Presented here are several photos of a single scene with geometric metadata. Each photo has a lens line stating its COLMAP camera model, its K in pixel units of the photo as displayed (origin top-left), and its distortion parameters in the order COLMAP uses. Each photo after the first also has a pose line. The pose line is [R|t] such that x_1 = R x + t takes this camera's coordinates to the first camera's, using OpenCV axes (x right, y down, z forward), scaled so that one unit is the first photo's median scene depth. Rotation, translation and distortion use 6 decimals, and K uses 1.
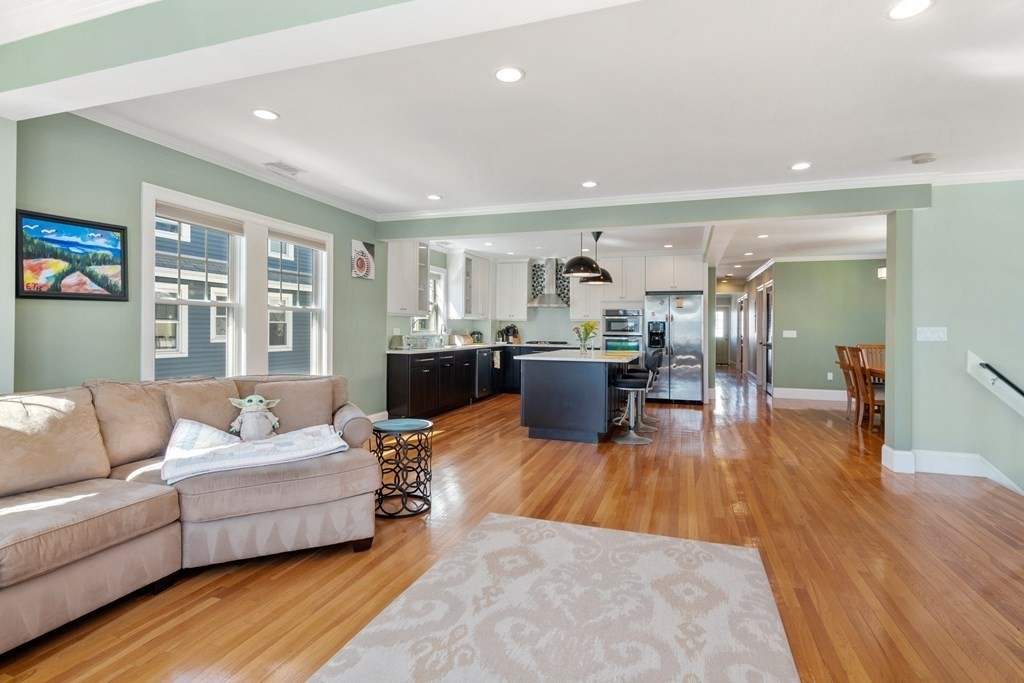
lens RADIAL K [[505.3, 0, 512.2], [0, 505.3, 332.5], [0, 0, 1]] dist [0.000556, 0.000158]
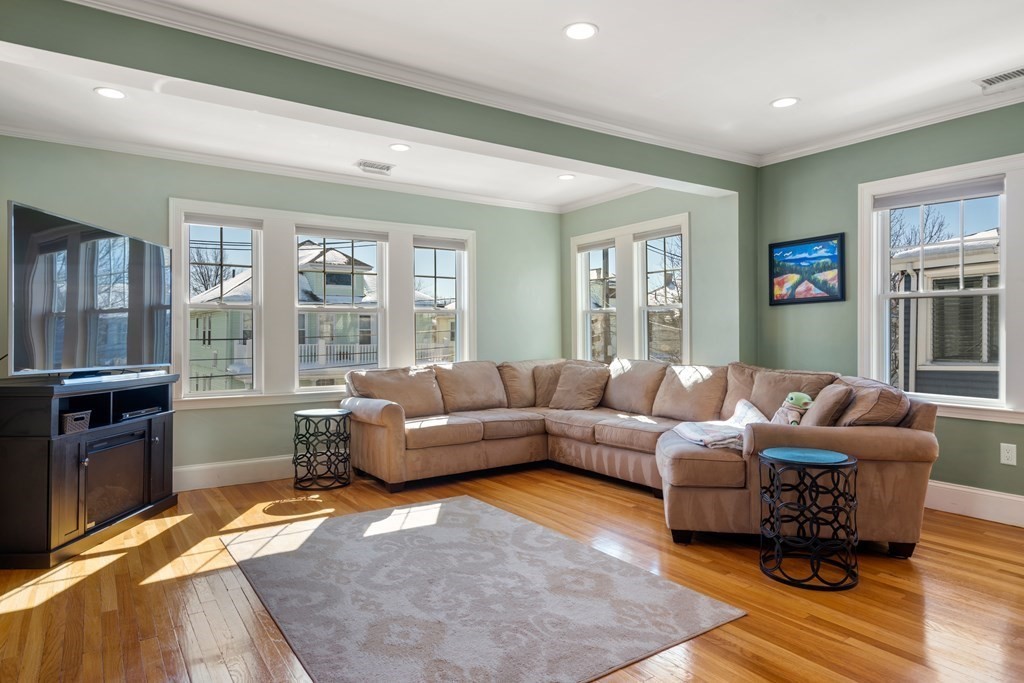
lens RADIAL K [[614.4, 0, 512.2], [0, 614.4, 336.8], [0, 0, 1]] dist [0.004847, 0.000967]
pose [[-0.591542, -0.002376, -0.806271, 0.836202], [-0.010436, 0.999934, 0.004710, 0.019968], [0.806207, 0.011200, -0.591528, 1.376216]]
